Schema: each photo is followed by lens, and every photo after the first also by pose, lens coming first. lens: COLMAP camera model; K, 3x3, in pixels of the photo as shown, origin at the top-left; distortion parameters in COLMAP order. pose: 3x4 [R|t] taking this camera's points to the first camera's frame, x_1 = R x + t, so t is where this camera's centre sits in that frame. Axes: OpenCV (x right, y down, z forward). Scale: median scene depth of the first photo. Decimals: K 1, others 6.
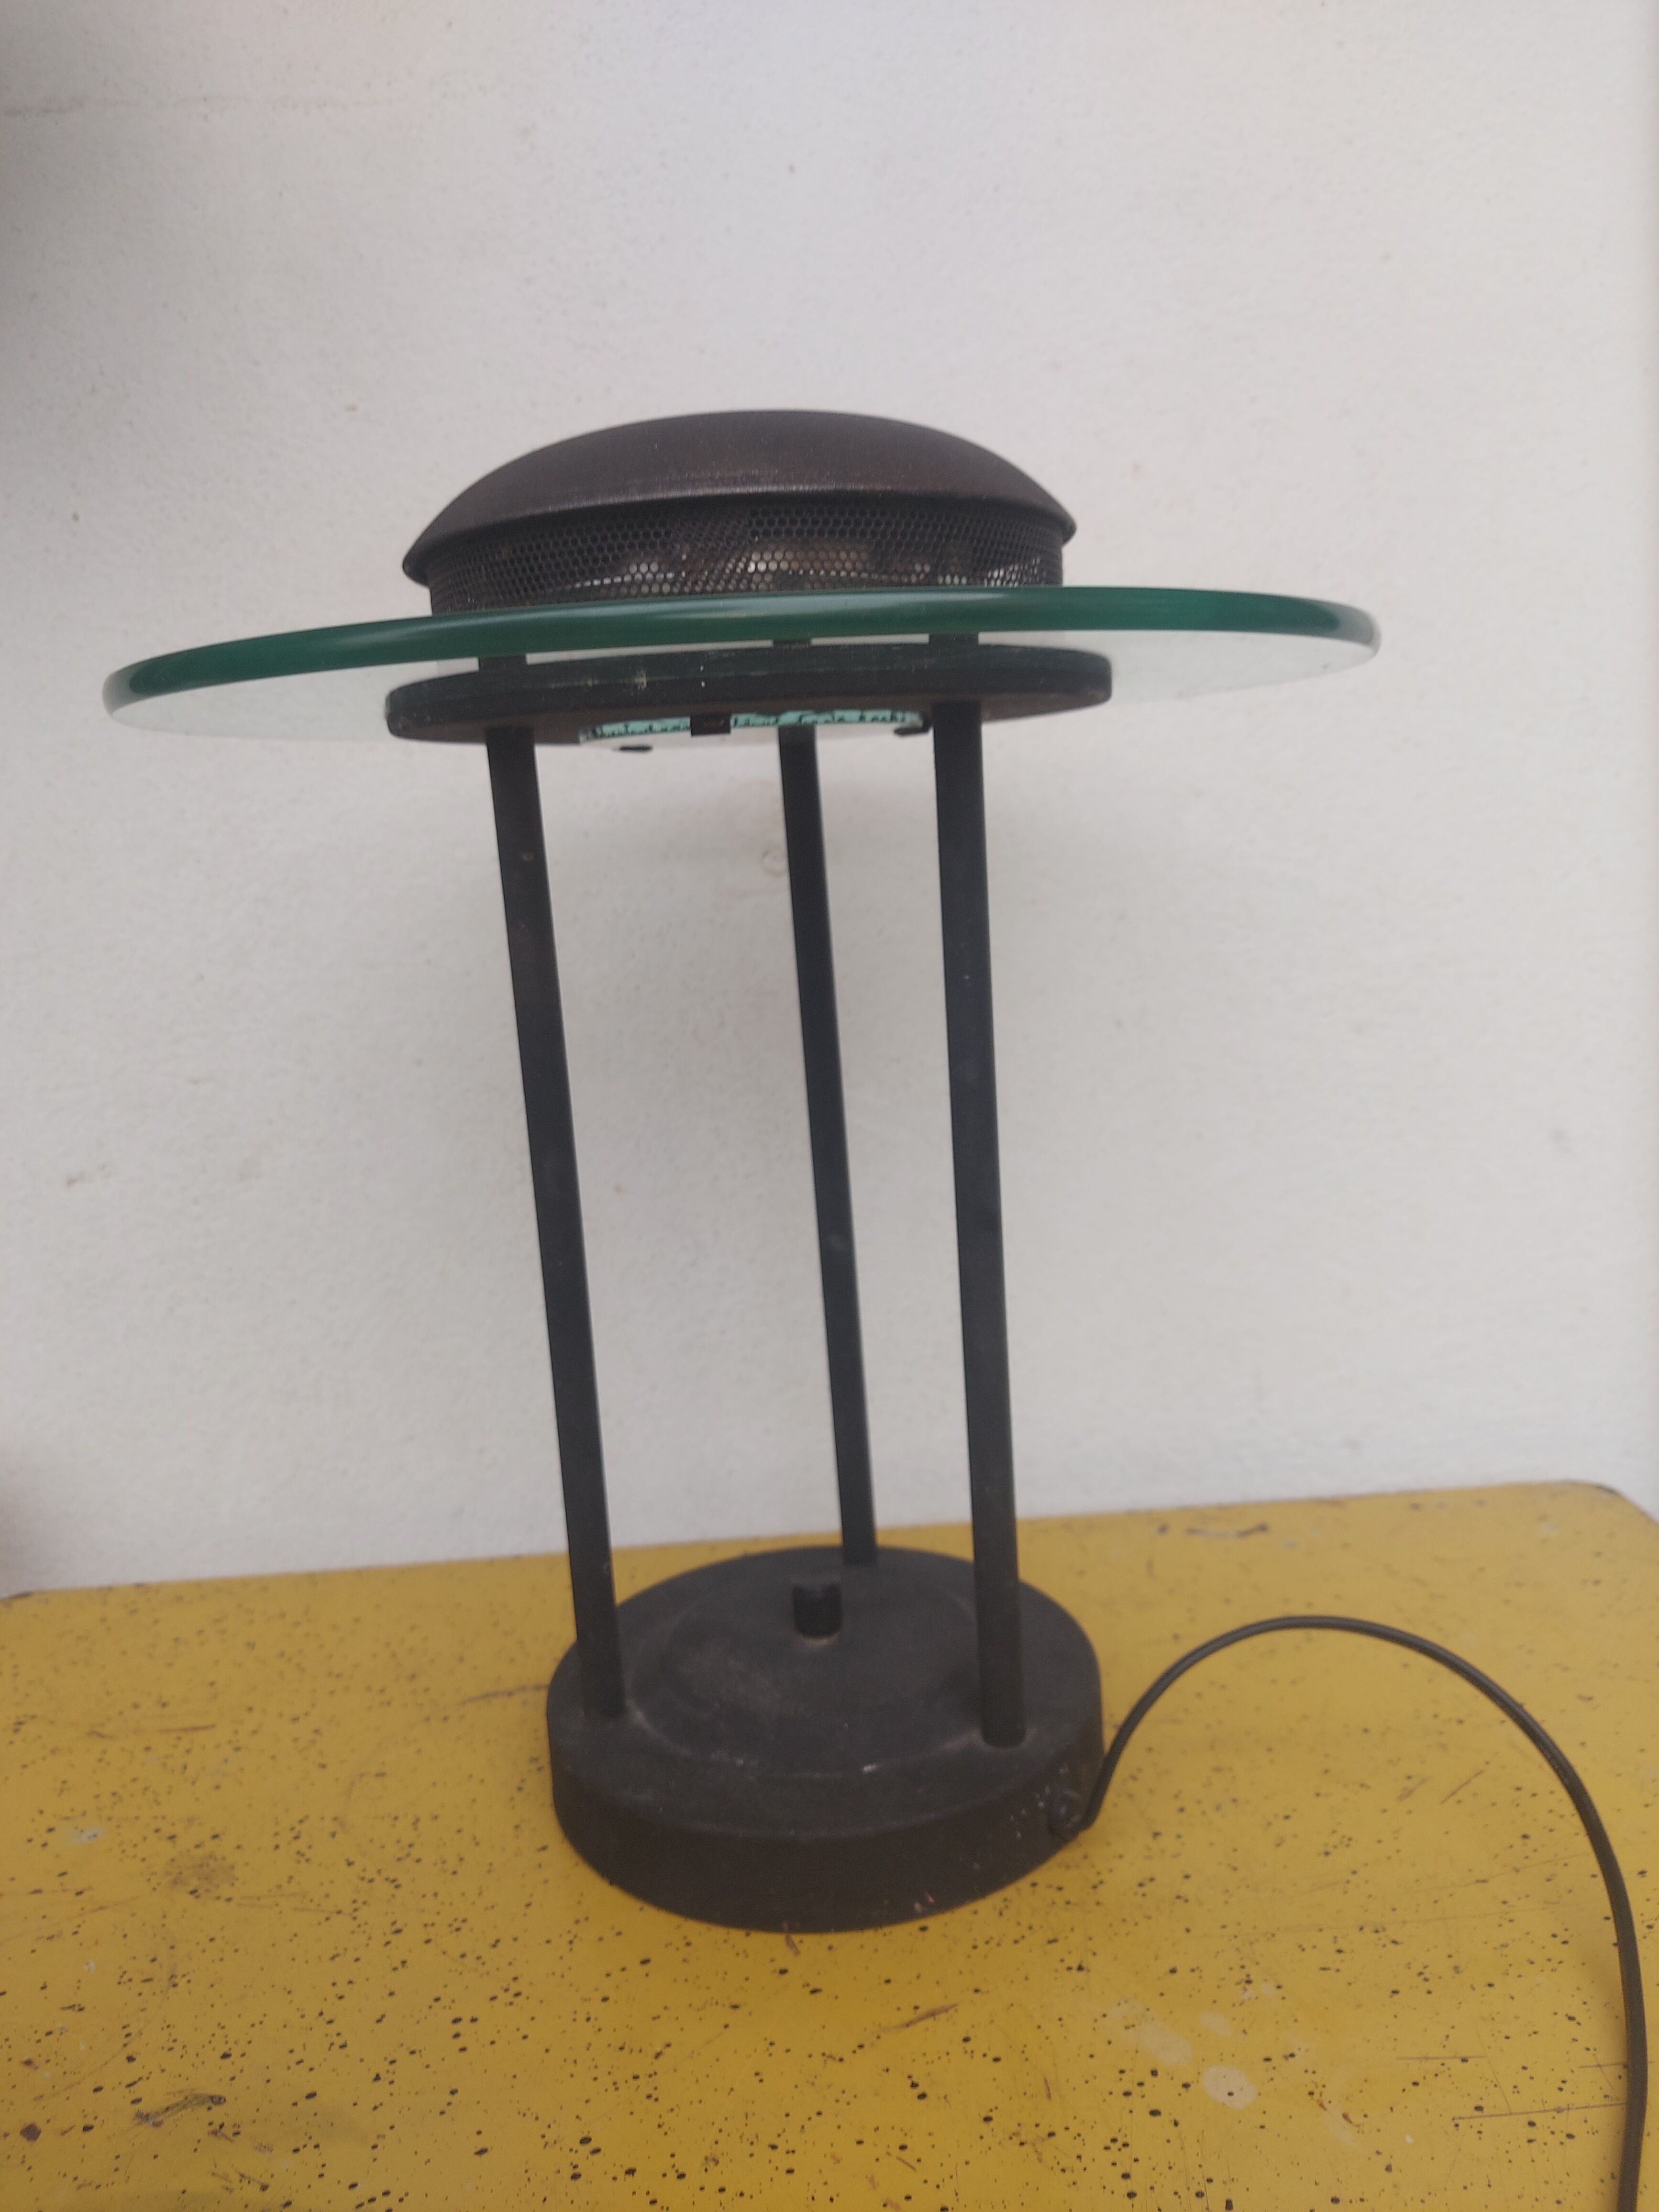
lens RADIAL K [[1627.9, 0, 854.9], [0, 1627.9, 1078.3], [0, 0, 1]] dist [0.015916, -0.025810]
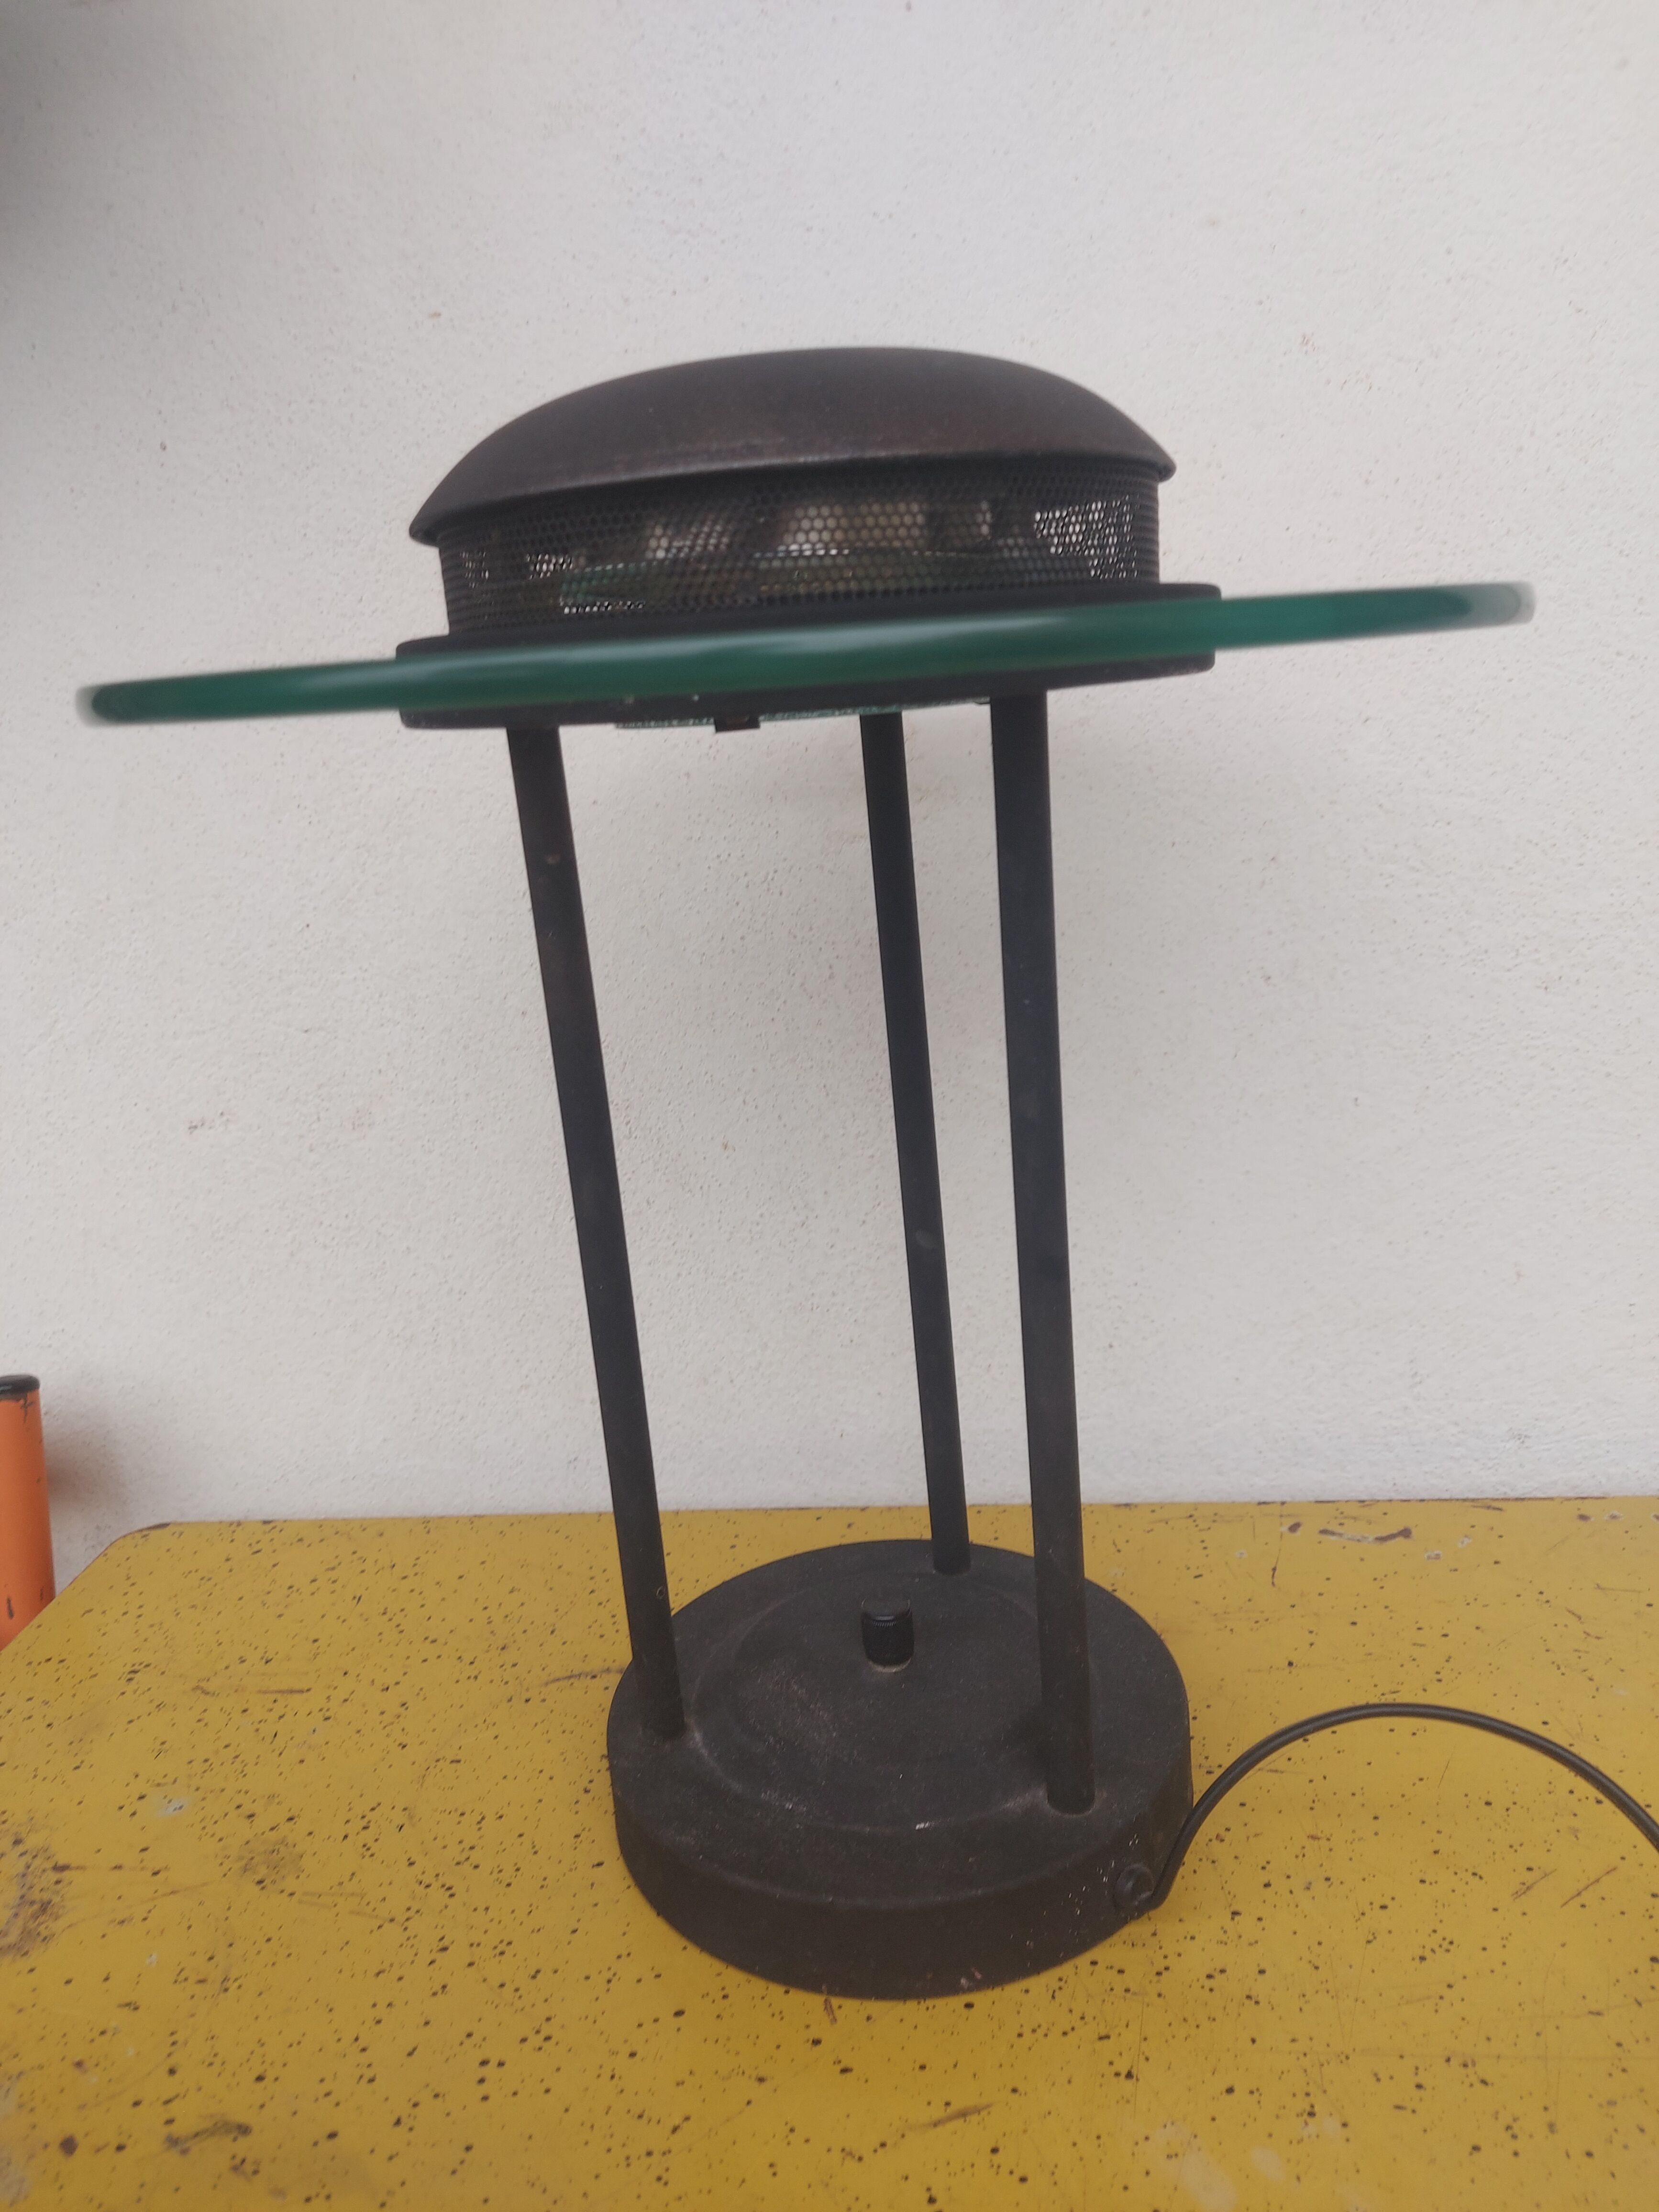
lens RADIAL K [[1627.9, 0, 852.0], [0, 1627.9, 1073.9], [0, 0, 1]] dist [0.015916, -0.025810]
pose [[0.989513, 0.018276, -0.143285, 0.085643], [-0.003843, 0.994943, 0.100367, -0.094297], [0.144394, -0.098764, 0.984579, 0.096467]]
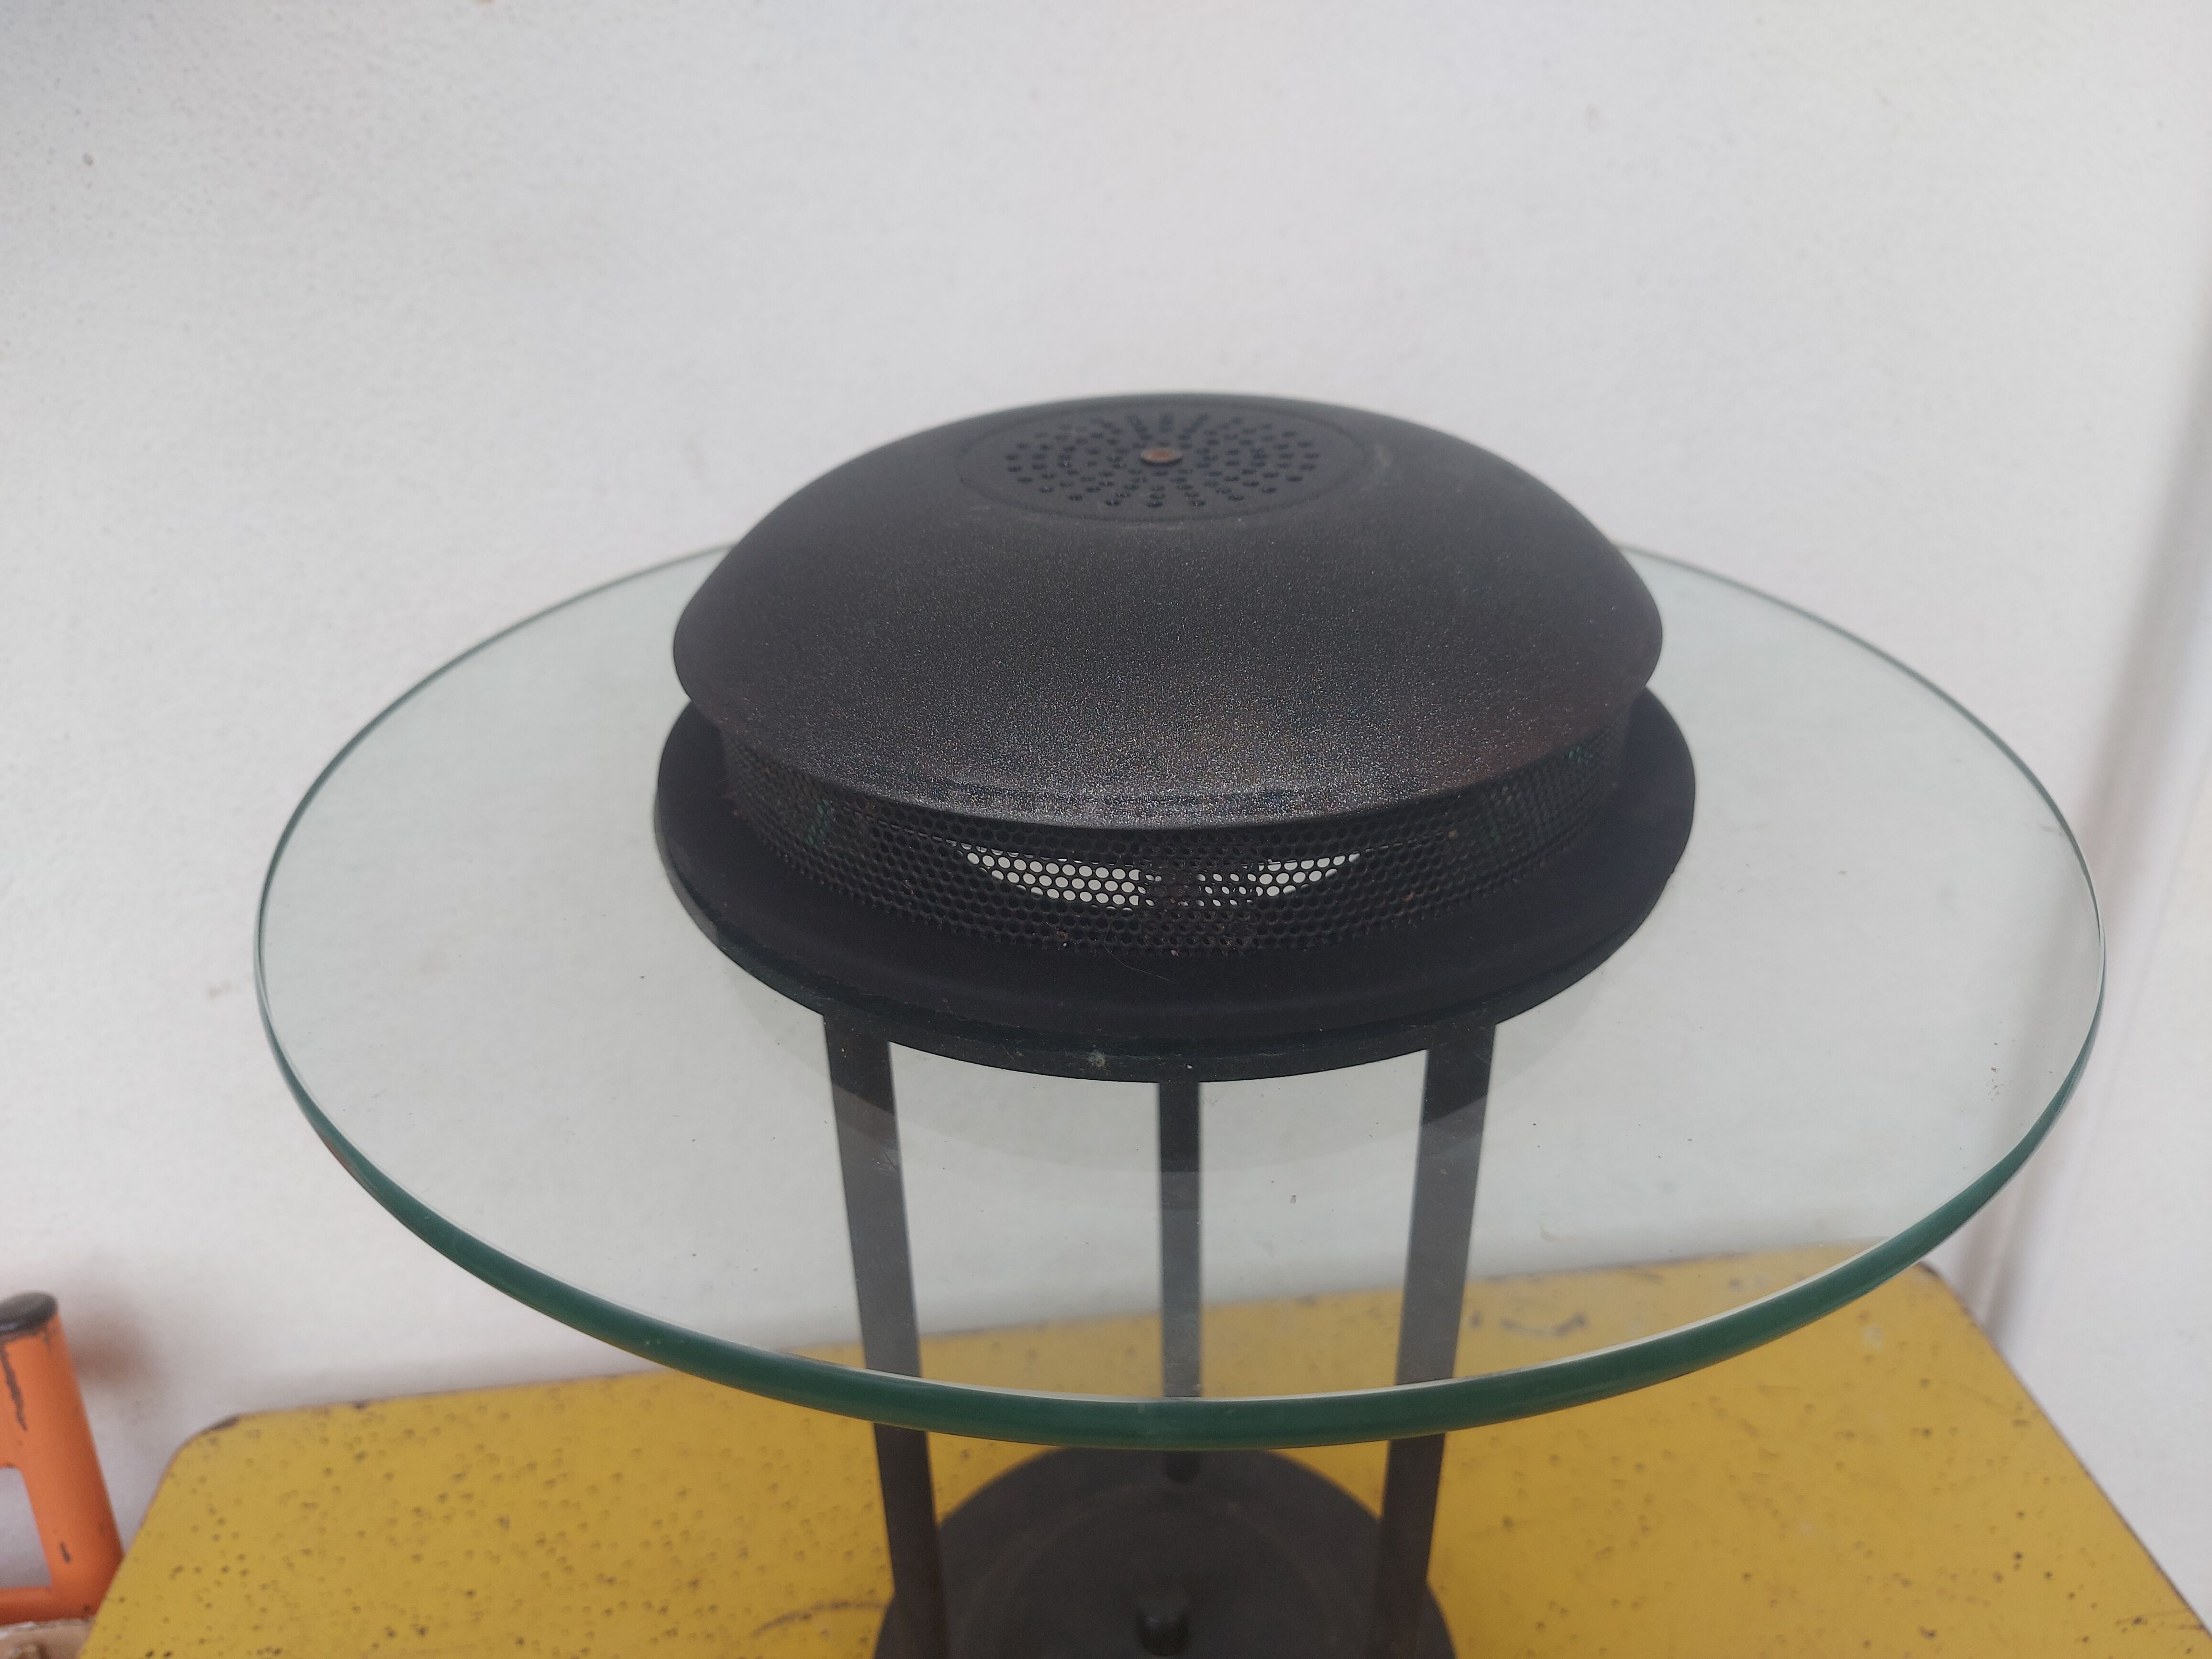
lens RADIAL K [[1627.9, 0, 1109.6], [0, 1627.9, 770.8], [0, 0, 1]] dist [0.015916, -0.025810]
pose [[0.996416, 0.006139, 0.084364, -0.133932], [-0.033617, 0.943953, 0.328363, -0.429394], [-0.077620, -0.330022, 0.940777, 0.302234]]
